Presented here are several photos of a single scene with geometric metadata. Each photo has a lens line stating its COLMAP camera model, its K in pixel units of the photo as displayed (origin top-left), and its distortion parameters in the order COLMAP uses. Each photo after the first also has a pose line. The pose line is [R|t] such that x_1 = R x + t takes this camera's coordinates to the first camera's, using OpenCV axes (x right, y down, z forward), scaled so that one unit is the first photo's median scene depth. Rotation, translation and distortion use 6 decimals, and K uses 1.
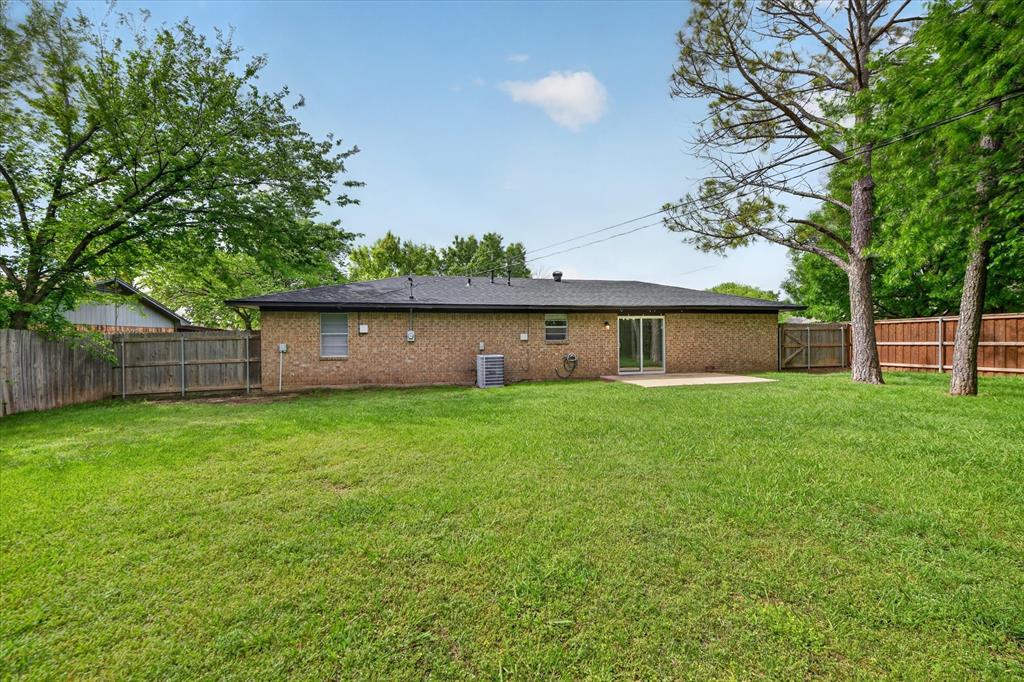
lens RADIAL K [[411.0, 0, 505.4], [0, 411.0, 338.9], [0, 0, 1]] dist [-0.009255, 0.000136]
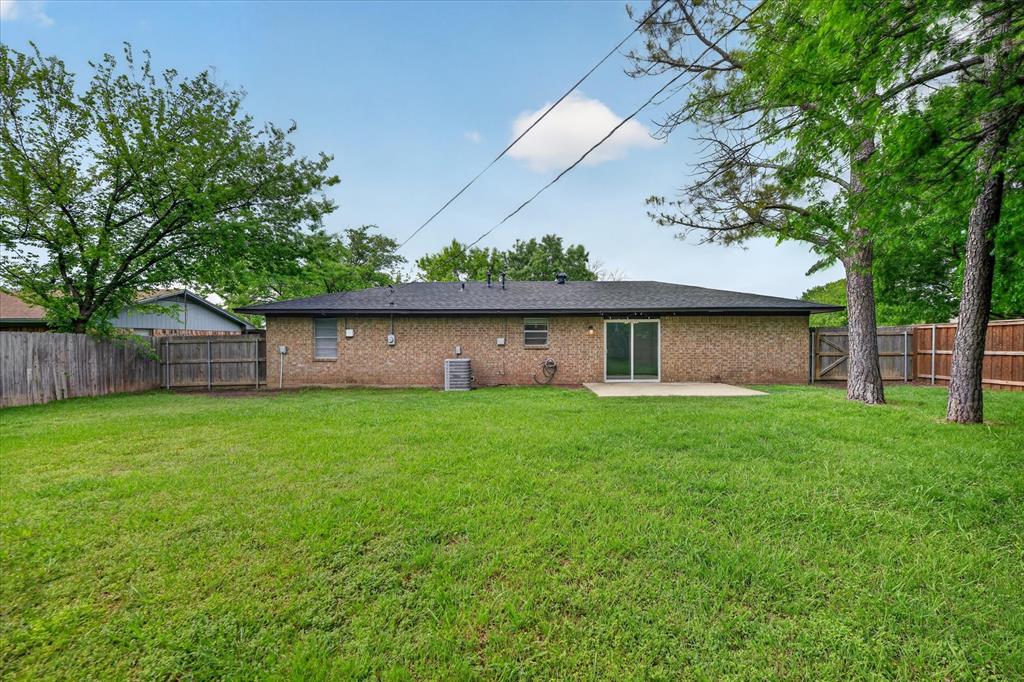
lens RADIAL K [[411.0, 0, 504.2], [0, 411.0, 345.0], [0, 0, 1]] dist [-0.009255, 0.000136]
pose [[0.971848, 0.008751, -0.235446, 0.287342], [-0.007064, 0.999943, 0.008006, -0.004293], [0.235503, -0.006117, 0.971854, 0.036680]]
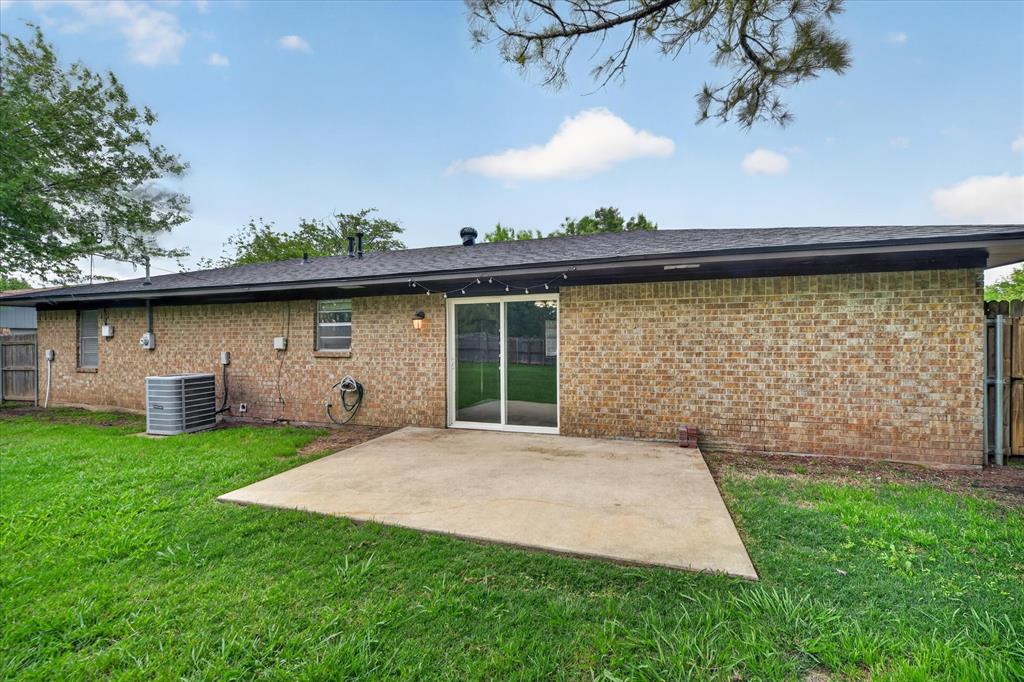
lens RADIAL K [[411.0, 0, 503.0], [0, 411.0, 341.2], [0, 0, 1]] dist [-0.009255, 0.000136]
pose [[0.870138, 0.005102, -0.492782, 0.581745], [-0.003072, 0.999983, 0.004929, -0.011297], [0.492799, -0.002775, 0.870139, 0.666213]]
